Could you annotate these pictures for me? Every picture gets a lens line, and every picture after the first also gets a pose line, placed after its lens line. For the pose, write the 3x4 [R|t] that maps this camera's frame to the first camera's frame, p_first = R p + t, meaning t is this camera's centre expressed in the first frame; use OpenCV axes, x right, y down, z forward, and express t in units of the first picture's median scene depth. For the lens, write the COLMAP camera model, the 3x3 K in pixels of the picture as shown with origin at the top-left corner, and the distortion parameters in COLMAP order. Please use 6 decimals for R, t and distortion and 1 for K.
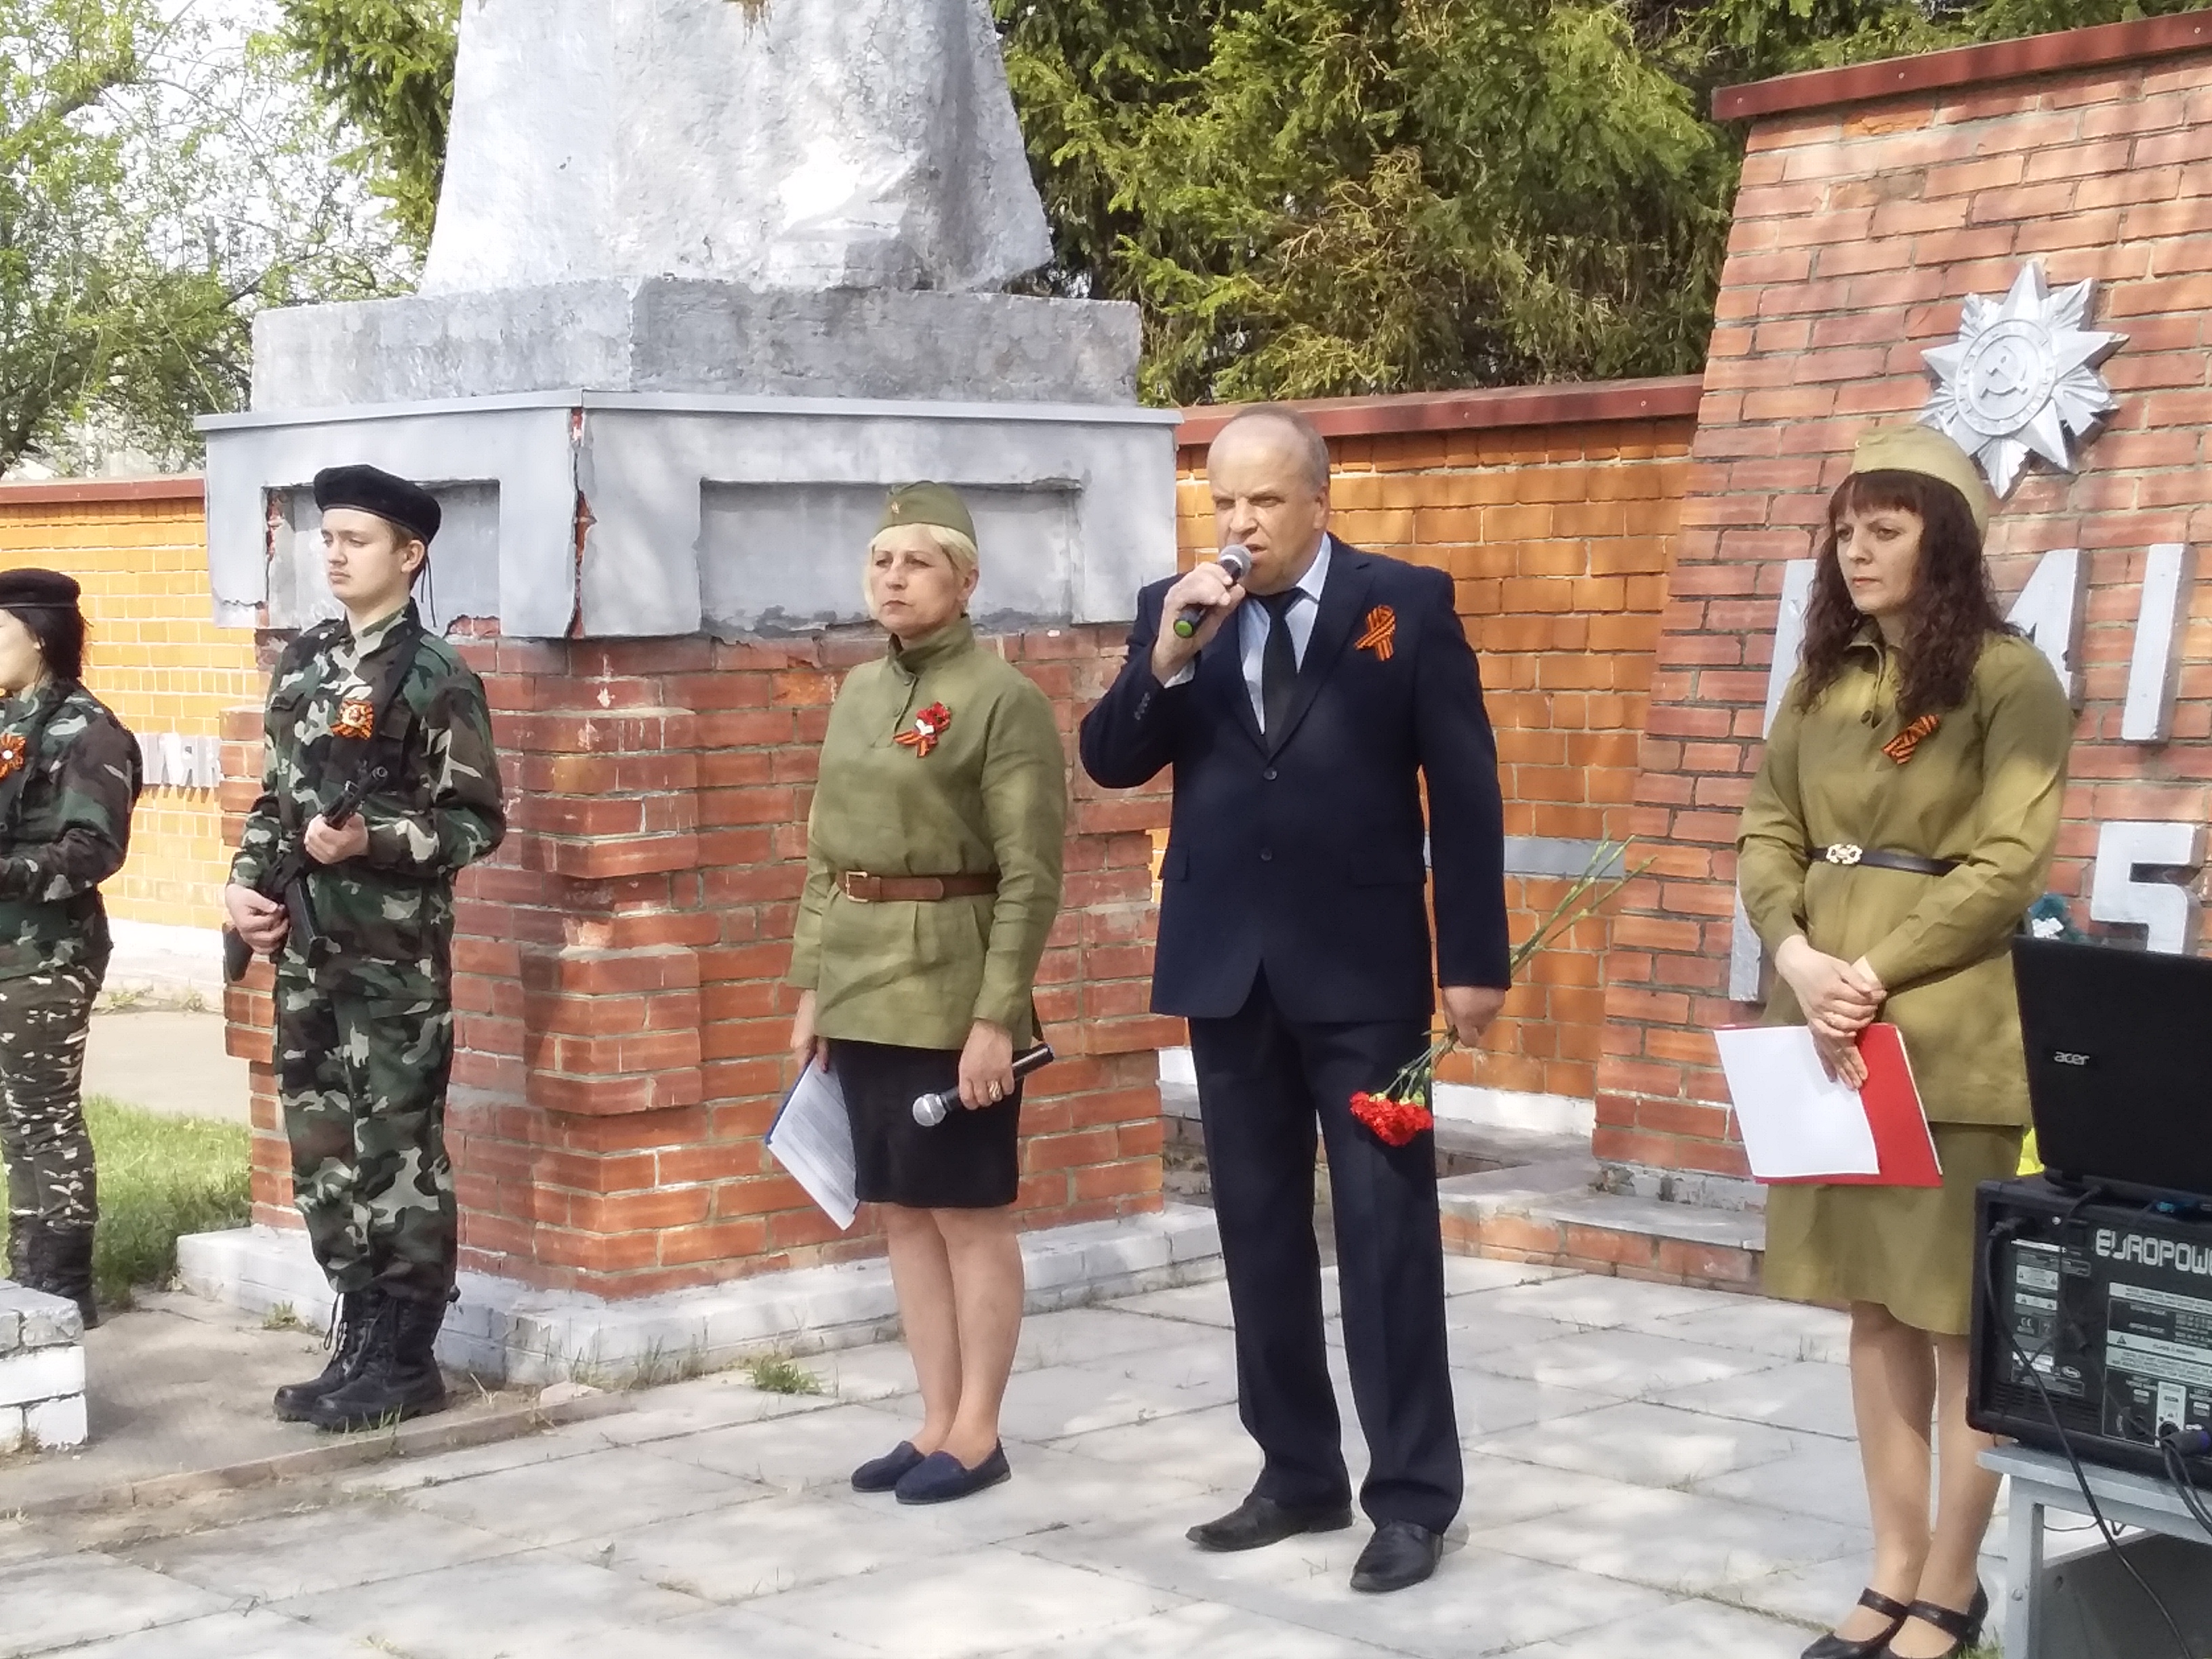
lens RADIAL K [[4011.4, 0, 1070.4], [0, 4011.4, 865.9], [0, 0, 1]] dist [0.122149, 0.000000]
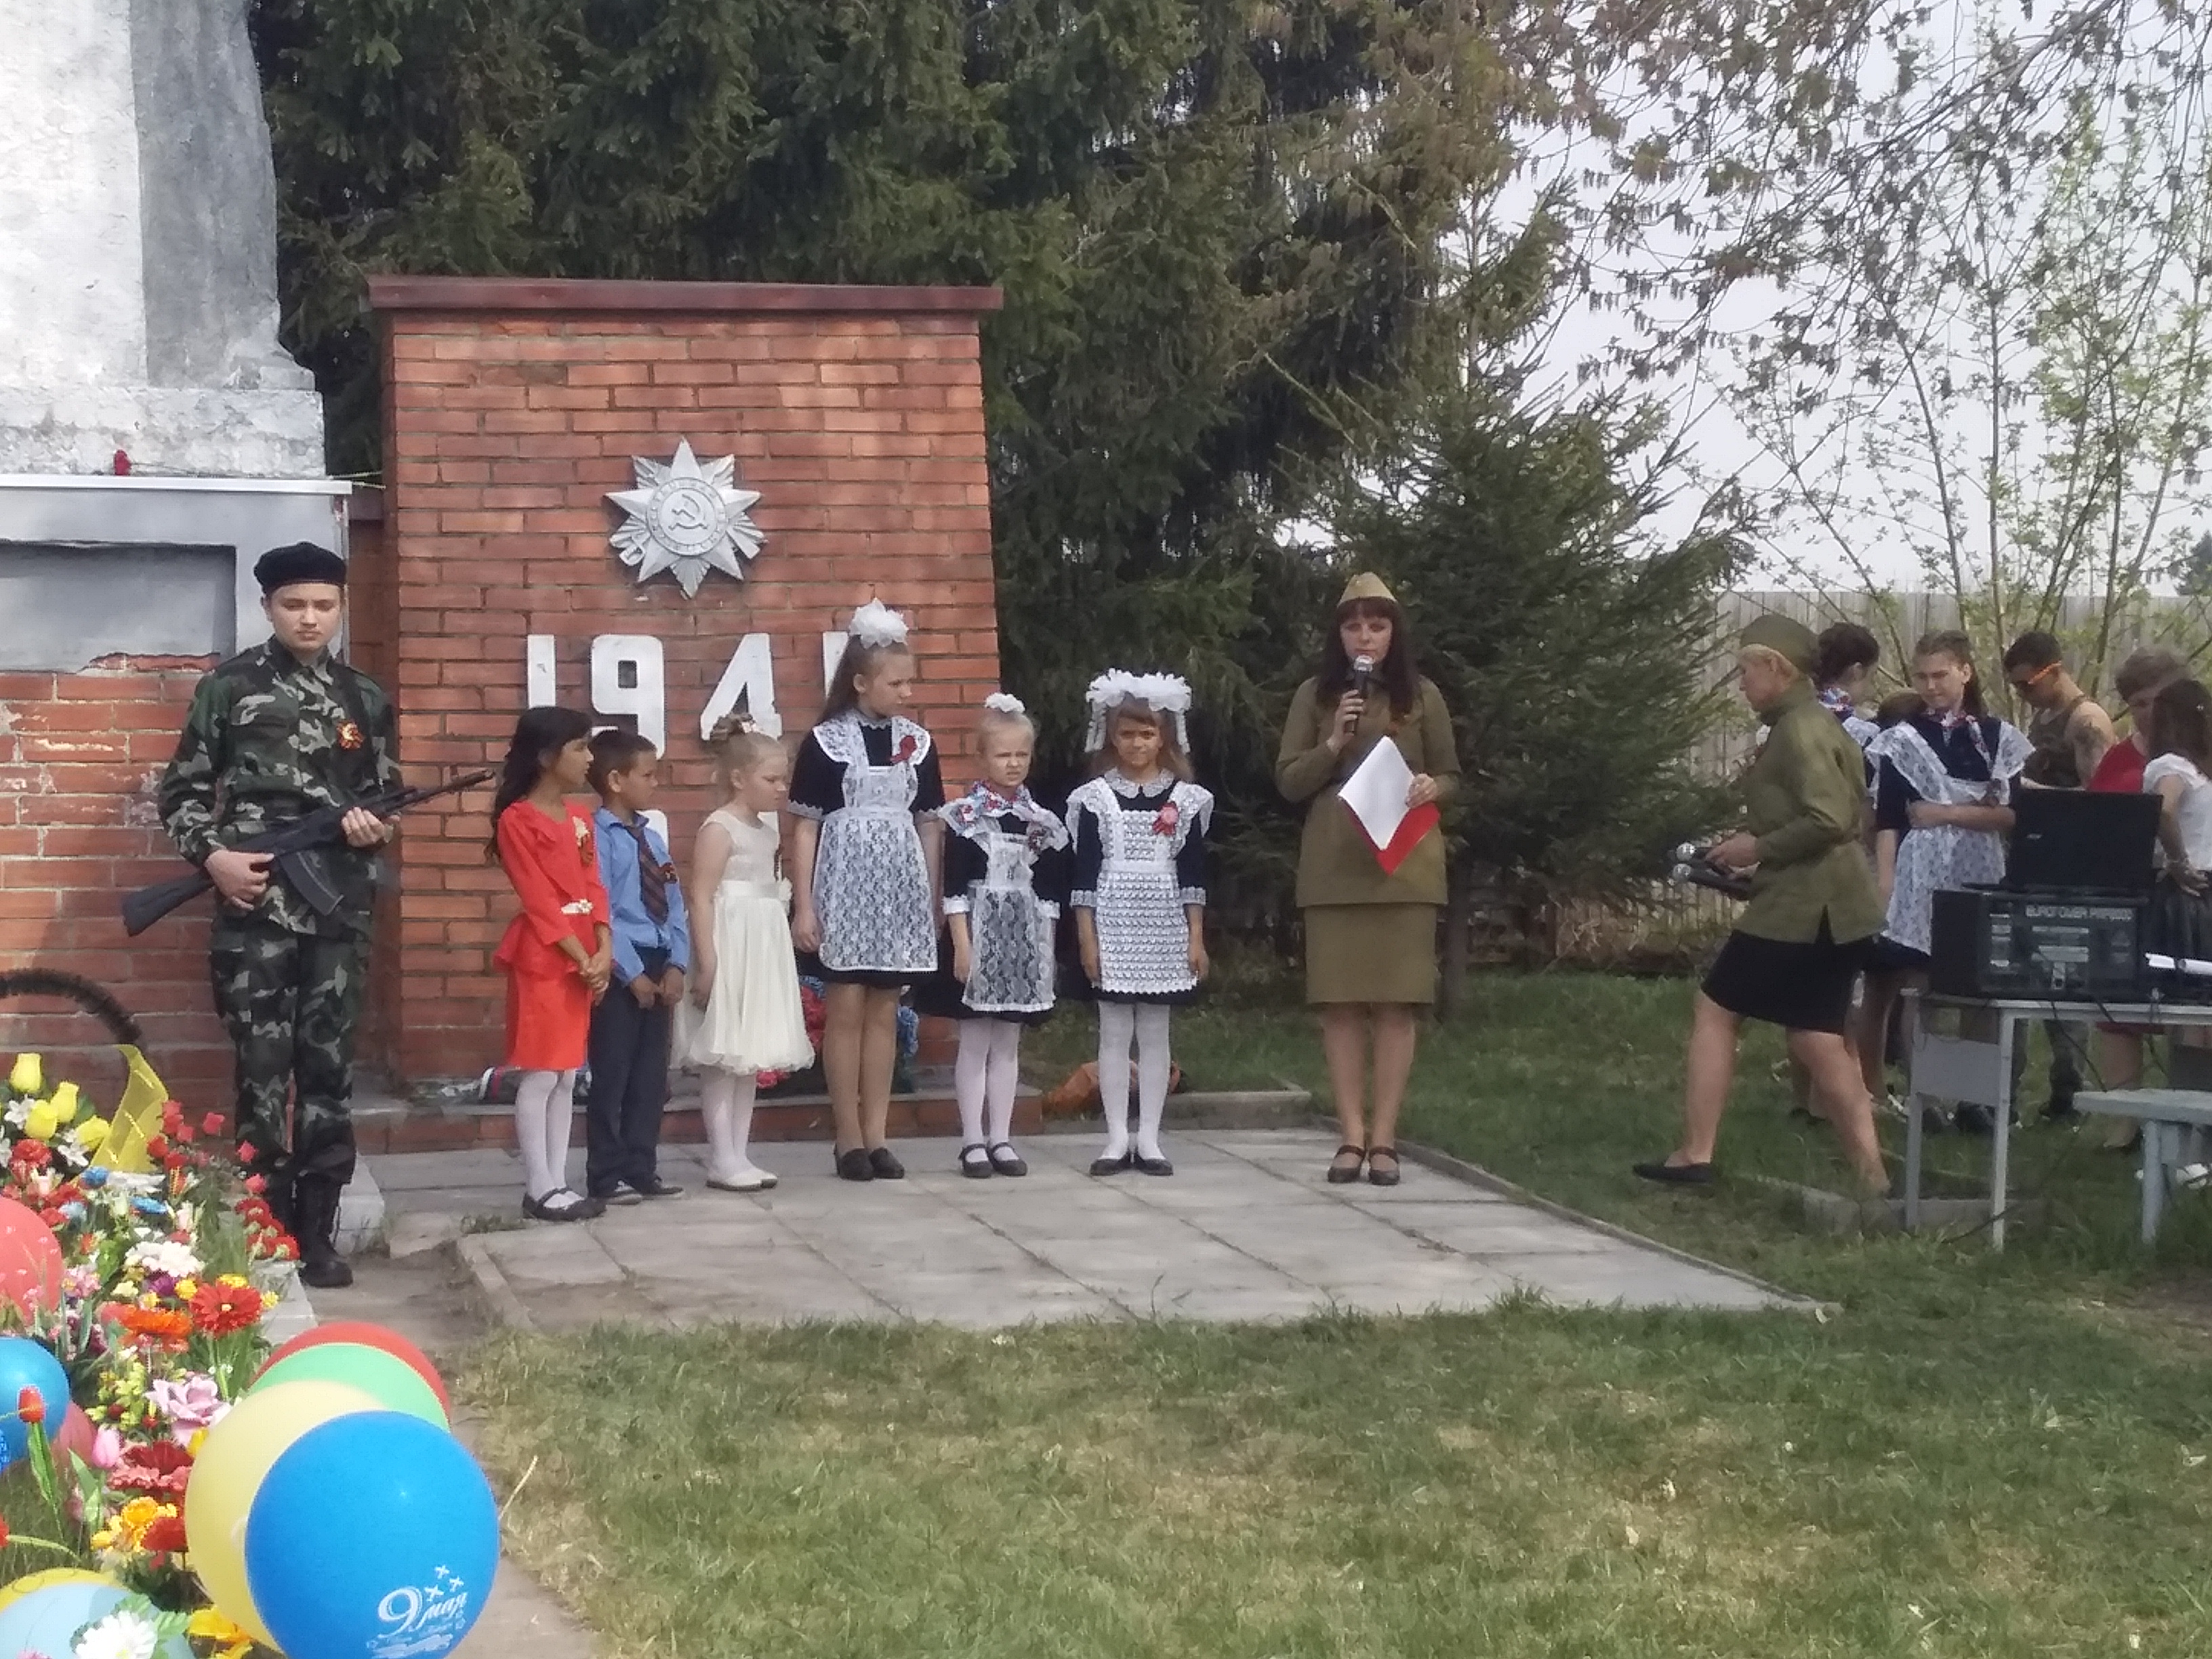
lens RADIAL K [[4729.4, 0, 1093.5], [0, 4729.4, 836.6], [0, 0, 1]] dist [0.206376, 0.000000]
pose [[0.460615, -0.014154, 0.887487, -1.260527], [0.052114, 0.998579, -0.011122, 0.023935], [-0.886069, 0.051374, 0.460698, 0.073681]]
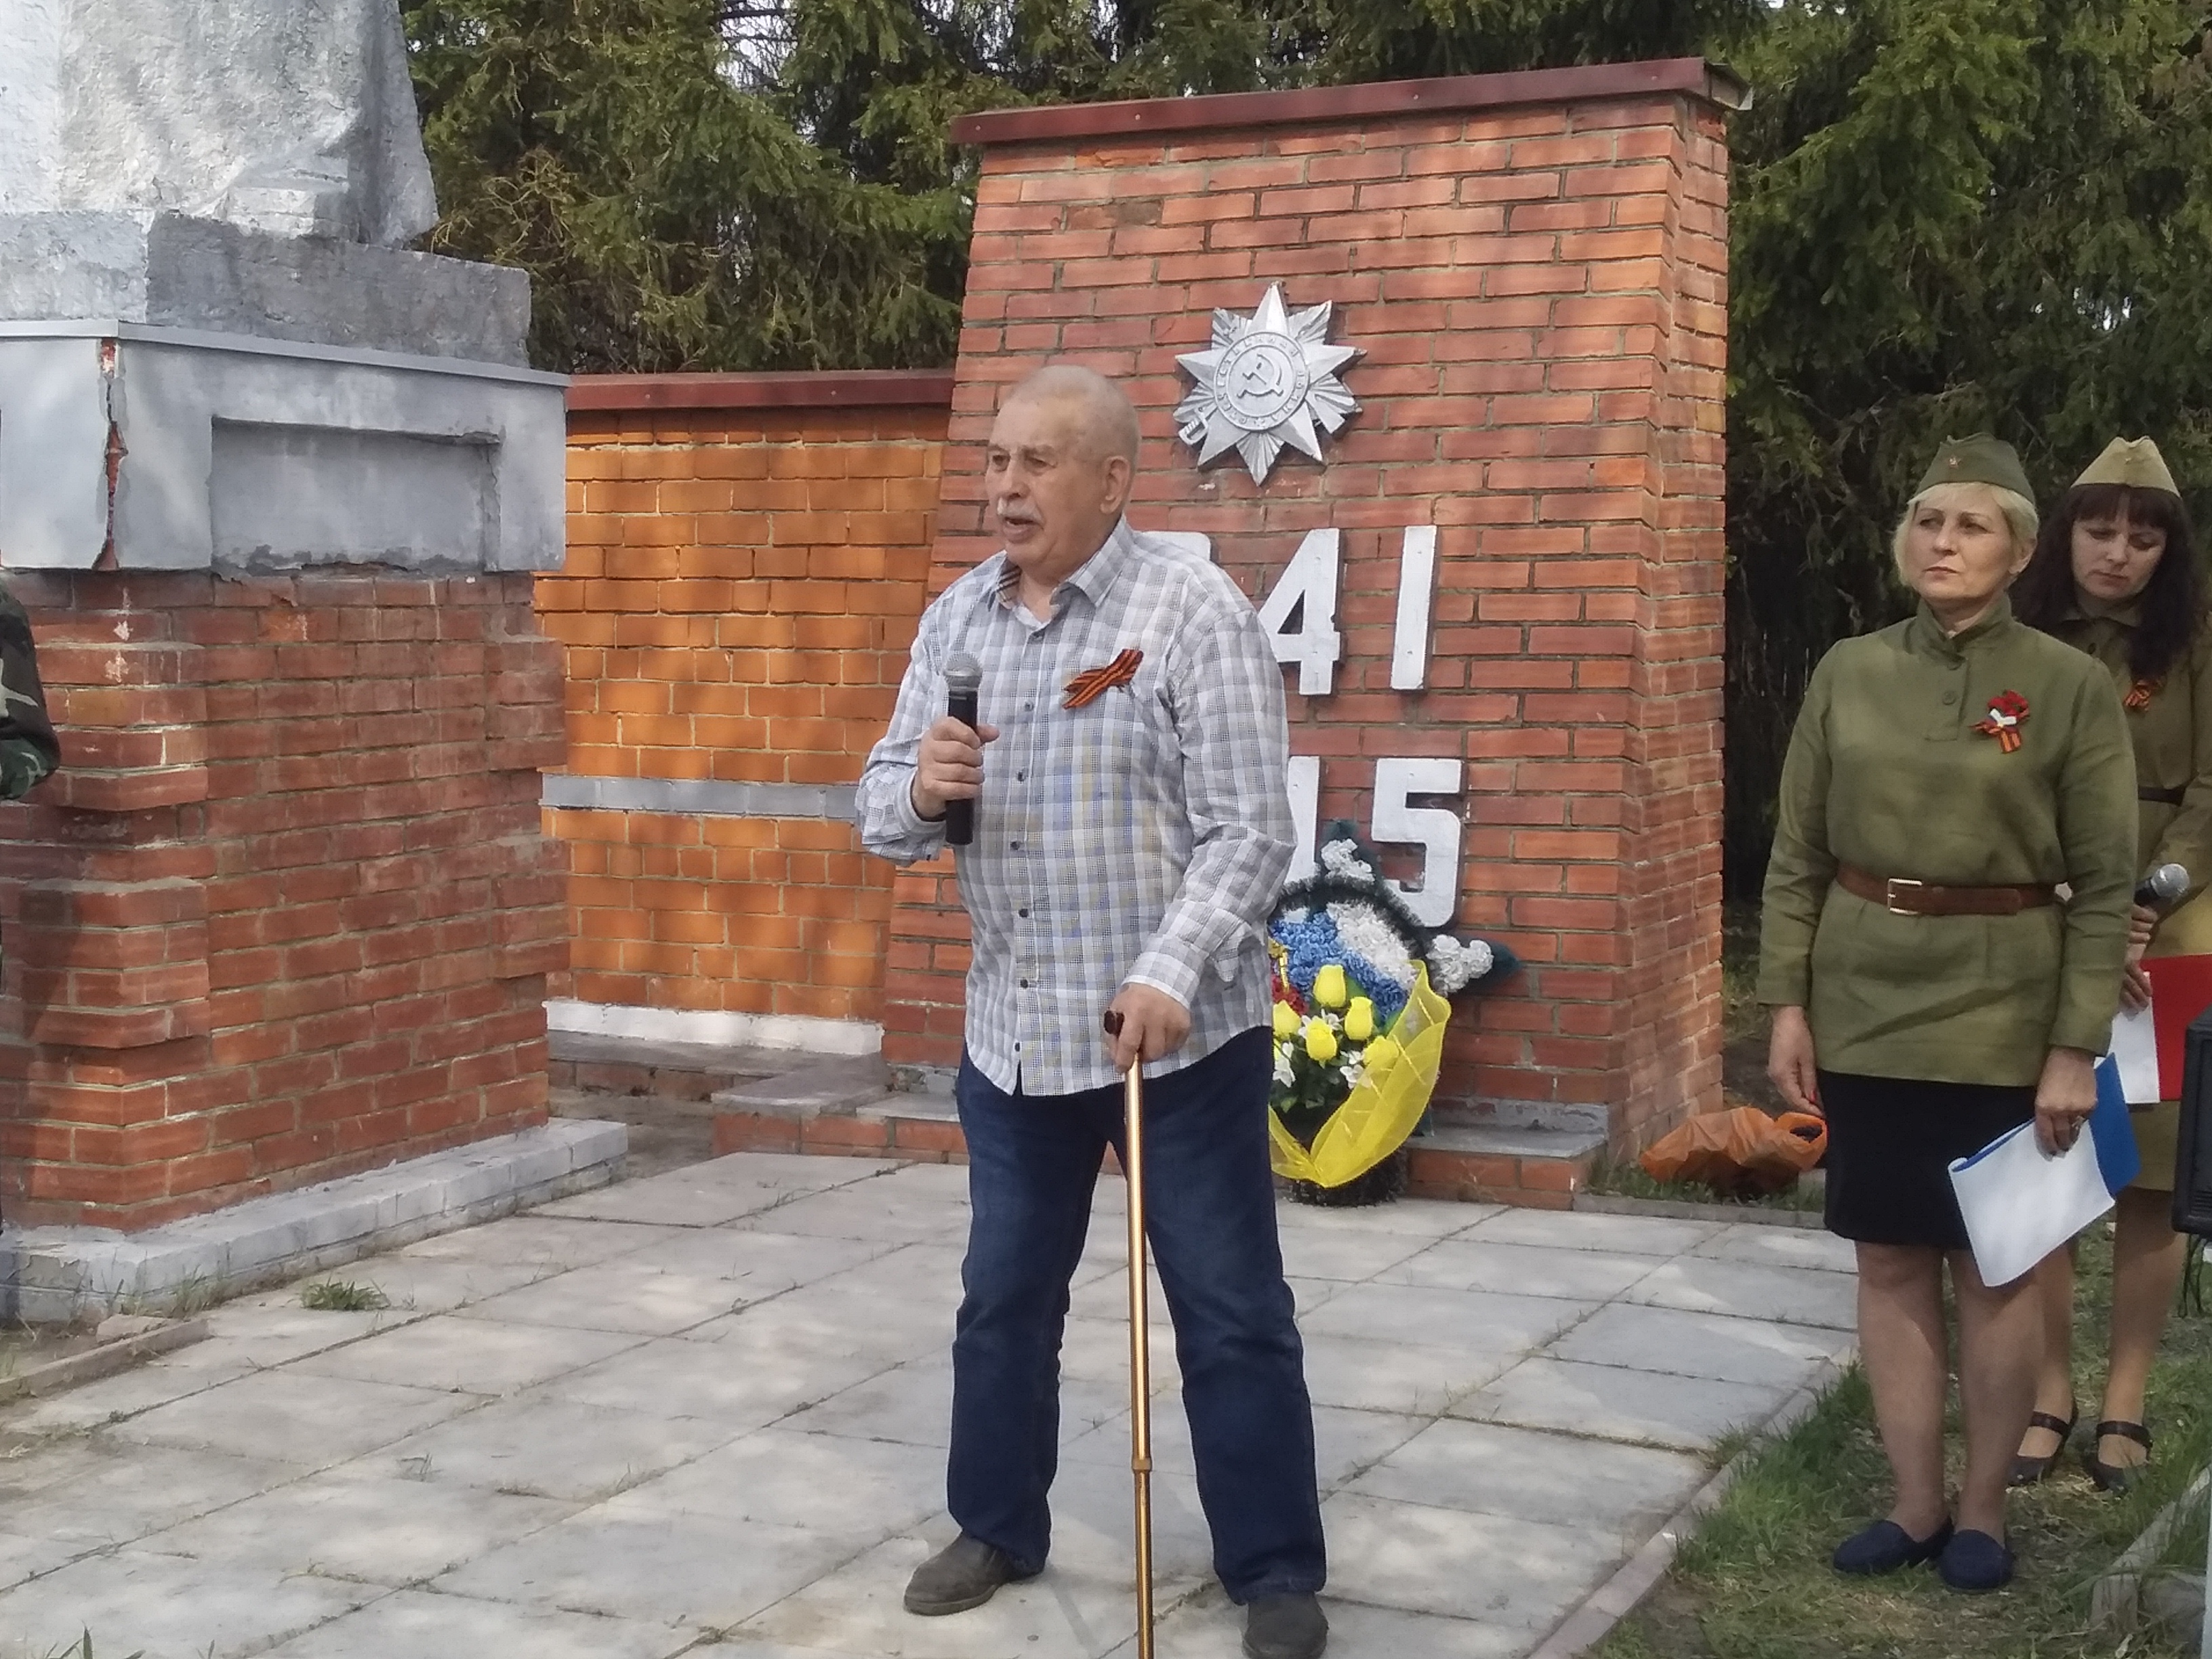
lens RADIAL K [[3509.6, 0, 1070.0], [0, 3509.6, 868.0], [0, 0, 1]] dist [0.095125, 0.000000]
pose [[0.908869, -0.013173, 0.416873, -0.250272], [0.009279, 0.999892, 0.011366, 0.008715], [-0.416978, -0.006462, 0.908894, 0.094117]]
